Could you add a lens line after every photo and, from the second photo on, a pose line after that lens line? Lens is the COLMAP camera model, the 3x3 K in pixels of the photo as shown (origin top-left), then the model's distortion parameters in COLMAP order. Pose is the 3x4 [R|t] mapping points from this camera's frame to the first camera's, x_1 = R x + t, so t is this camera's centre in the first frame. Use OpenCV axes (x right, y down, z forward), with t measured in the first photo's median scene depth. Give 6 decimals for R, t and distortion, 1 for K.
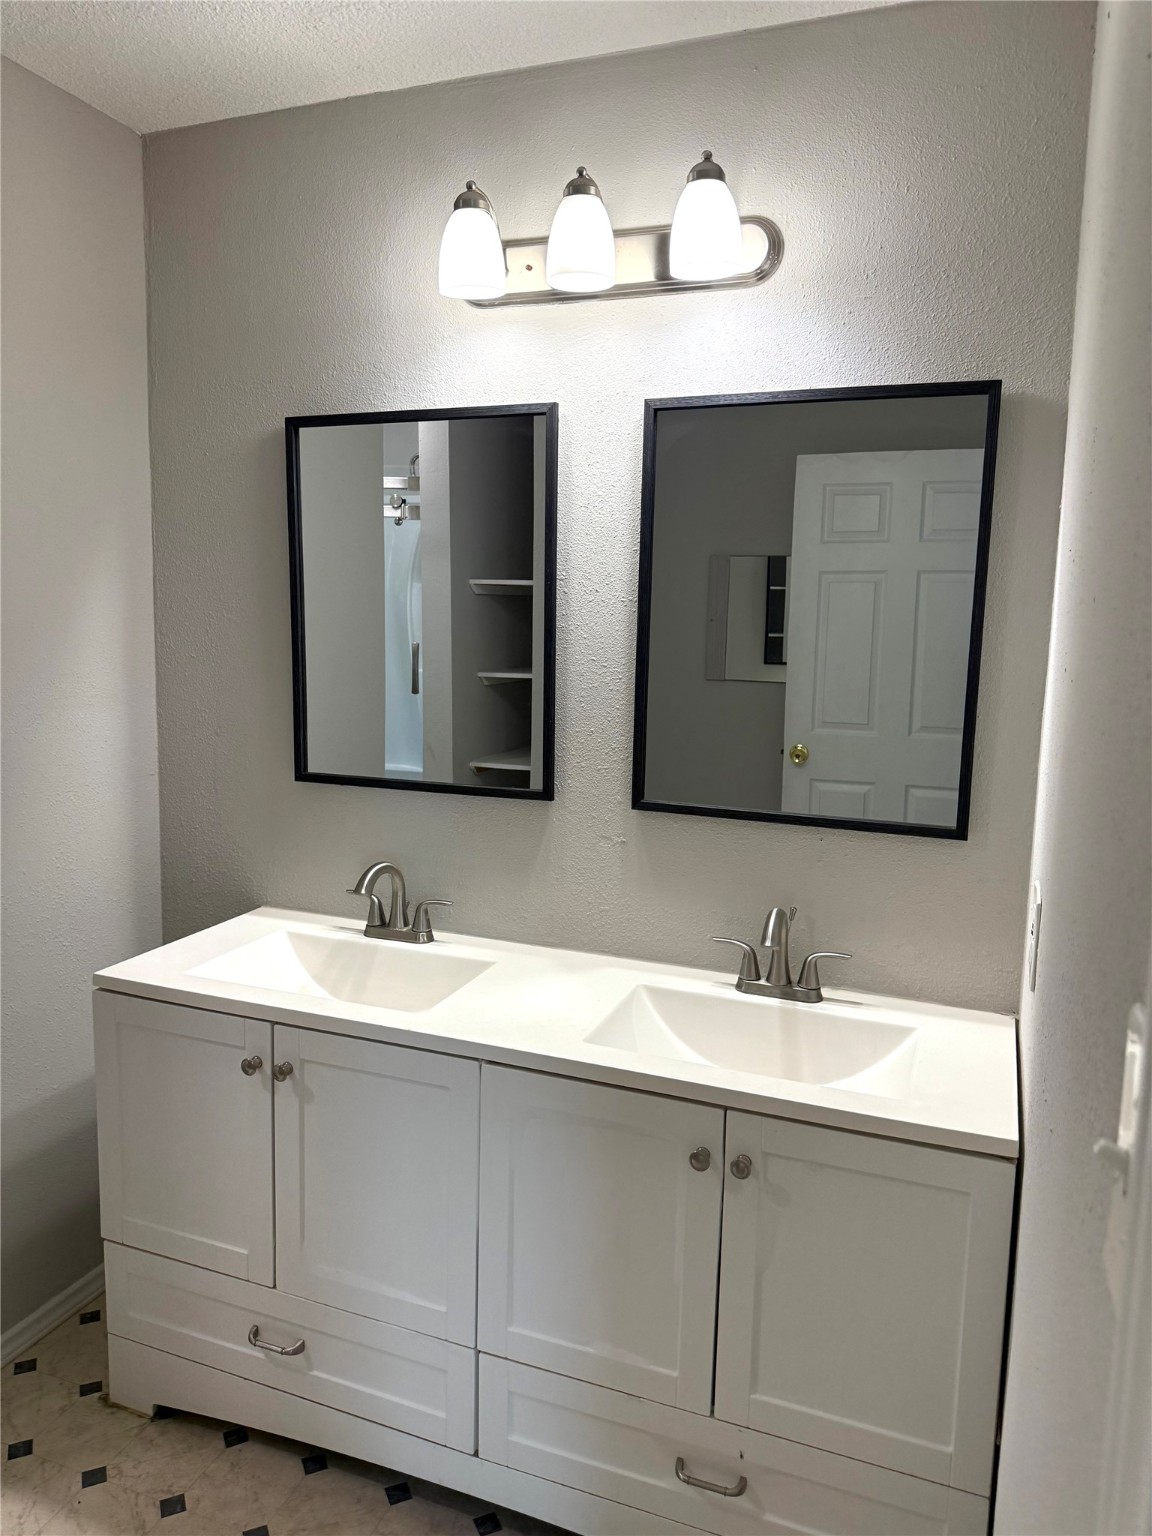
lens RADIAL K [[1092.4, 0, 576.0], [0, 1092.4, 768.0], [0, 0, 1]] dist [0.159986, -0.257093]
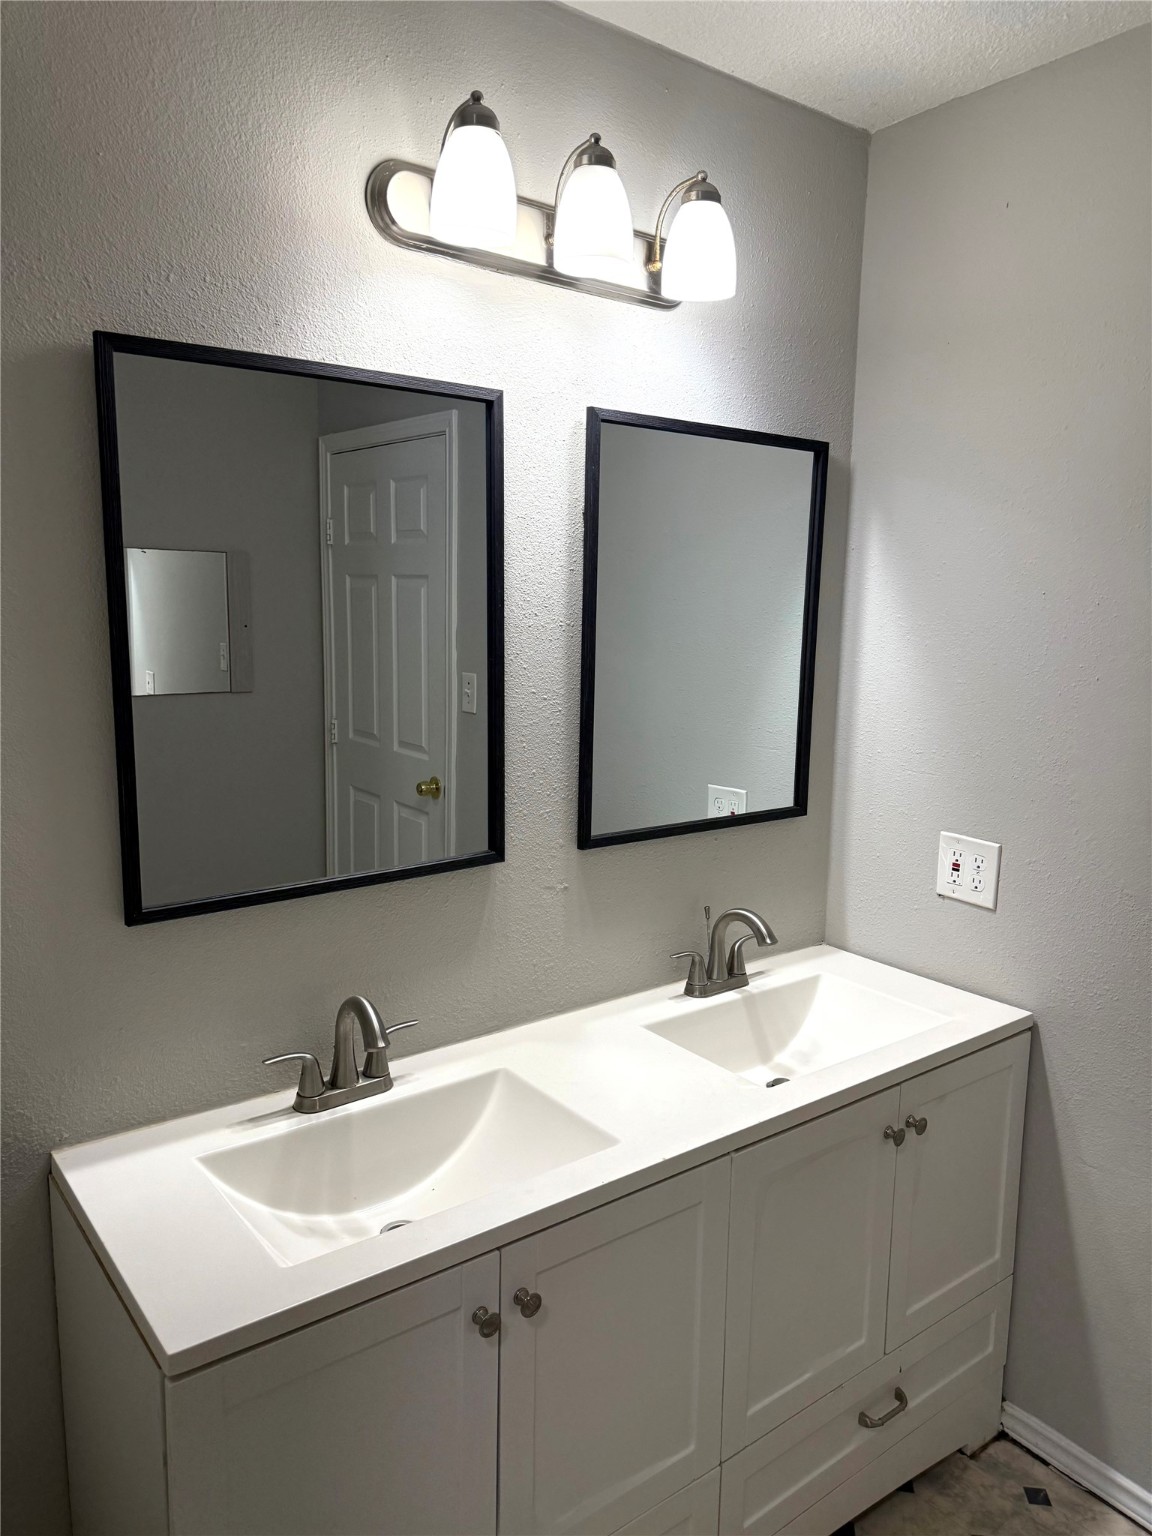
lens RADIAL K [[1092.4, 0, 576.0], [0, 1092.4, 768.0], [0, 0, 1]] dist [0.159986, -0.257093]
pose [[0.509886, -0.149519, 0.847148, -0.727707], [0.108065, 0.988111, 0.109355, -0.133179], [-0.853427, 0.035789, 0.519982, 0.523271]]
